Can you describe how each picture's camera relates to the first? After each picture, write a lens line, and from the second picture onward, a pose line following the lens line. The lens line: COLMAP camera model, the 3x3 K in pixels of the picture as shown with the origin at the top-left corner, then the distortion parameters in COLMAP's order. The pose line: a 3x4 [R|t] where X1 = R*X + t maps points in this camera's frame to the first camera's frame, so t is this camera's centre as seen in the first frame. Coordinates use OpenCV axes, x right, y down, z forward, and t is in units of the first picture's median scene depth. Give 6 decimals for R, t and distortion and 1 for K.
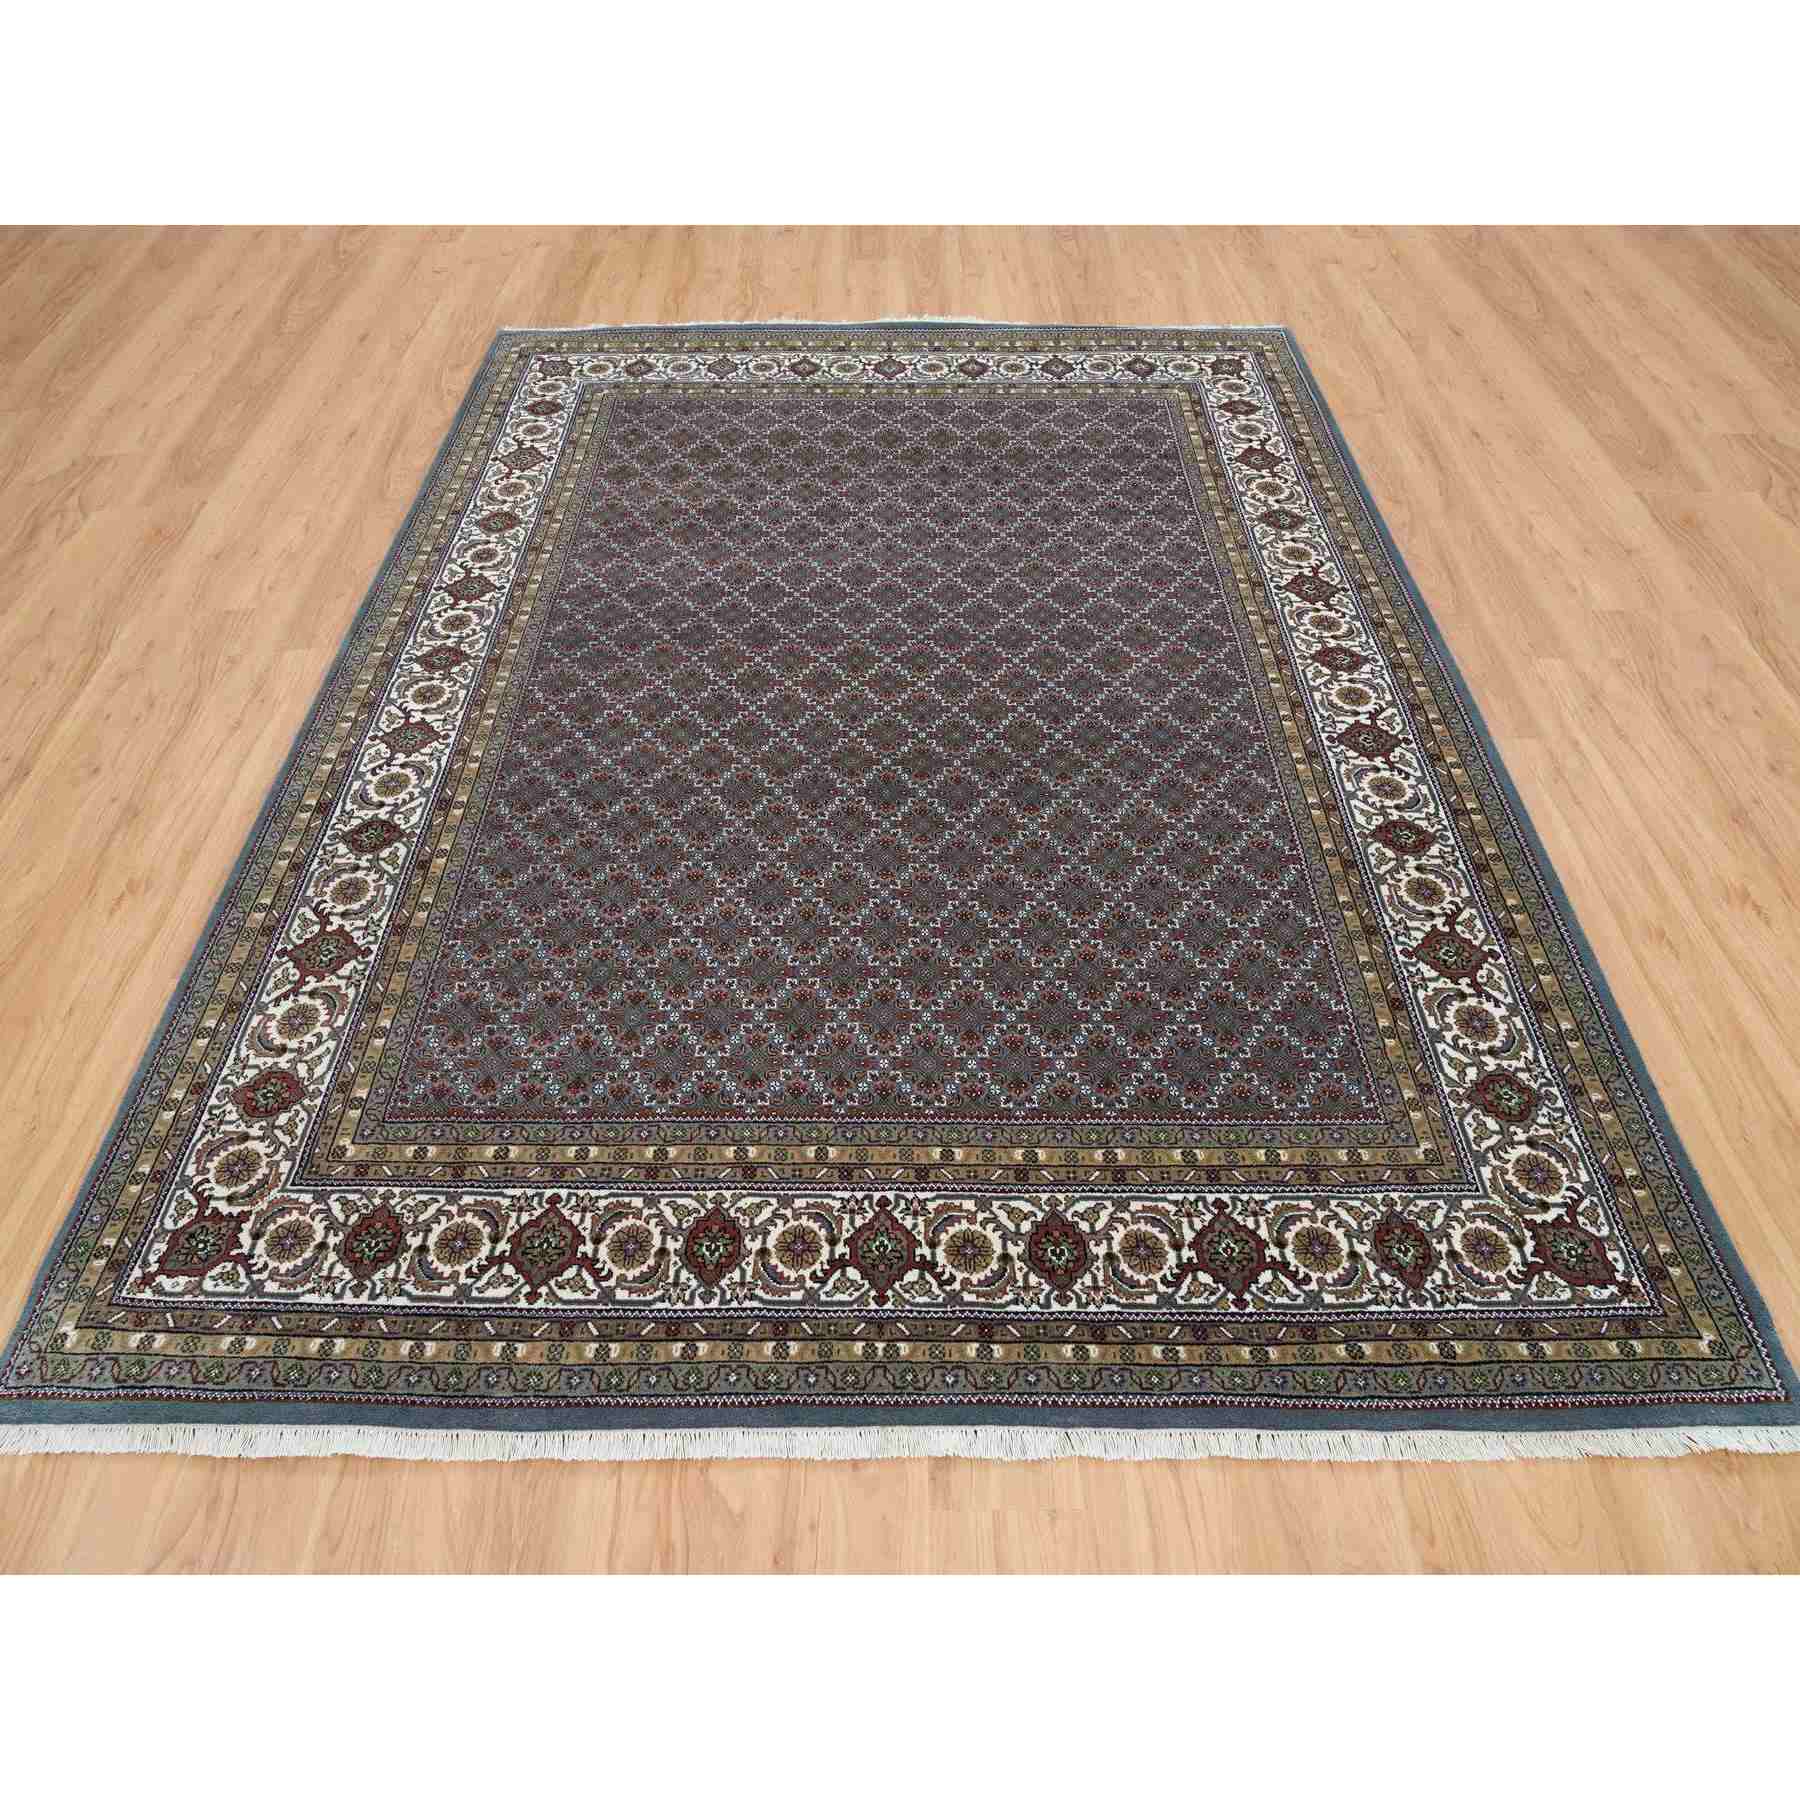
lens RADIAL K [[1172.9, 0, 900.8], [0, 1172.9, 873.5], [0, 0, 1]] dist [-0.006915, 0.006004]
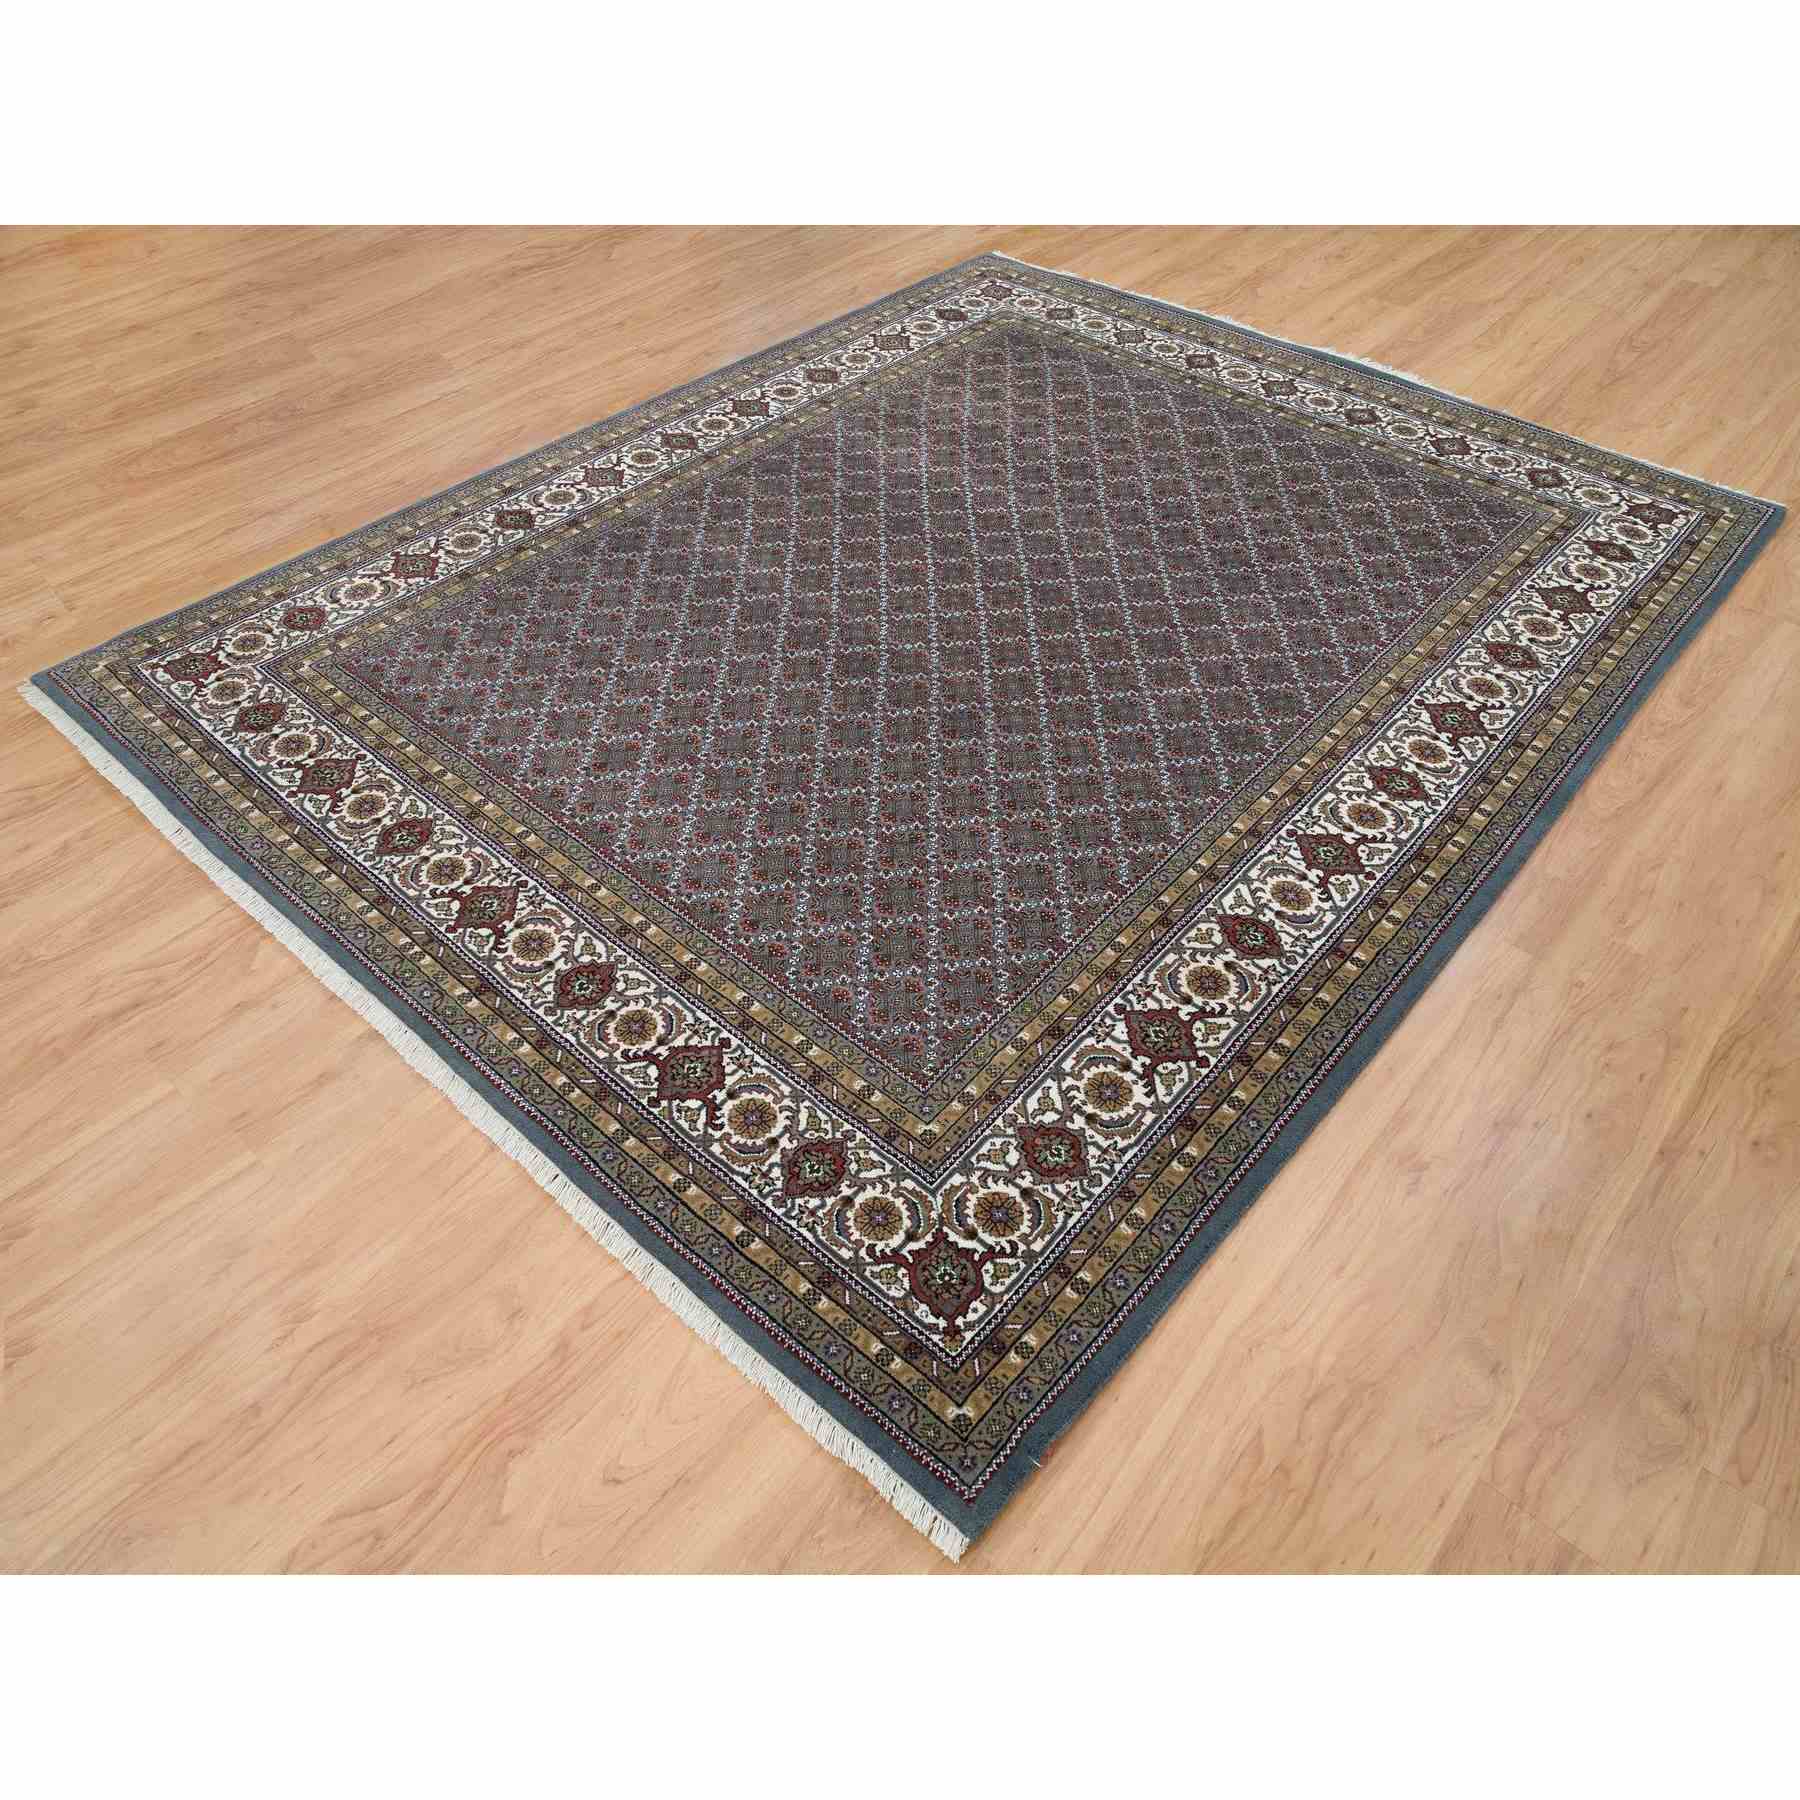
lens RADIAL K [[1295.9, 0, 900.0], [0, 1295.9, 900.0], [0, 0, 1]] dist [-0.007647, 0.003411]
pose [[0.749361, 0.480046, -0.456085, 0.626128], [-0.506543, 0.859197, 0.072071, 0.008351], [0.426464, 0.177019, 0.887013, 0.015576]]
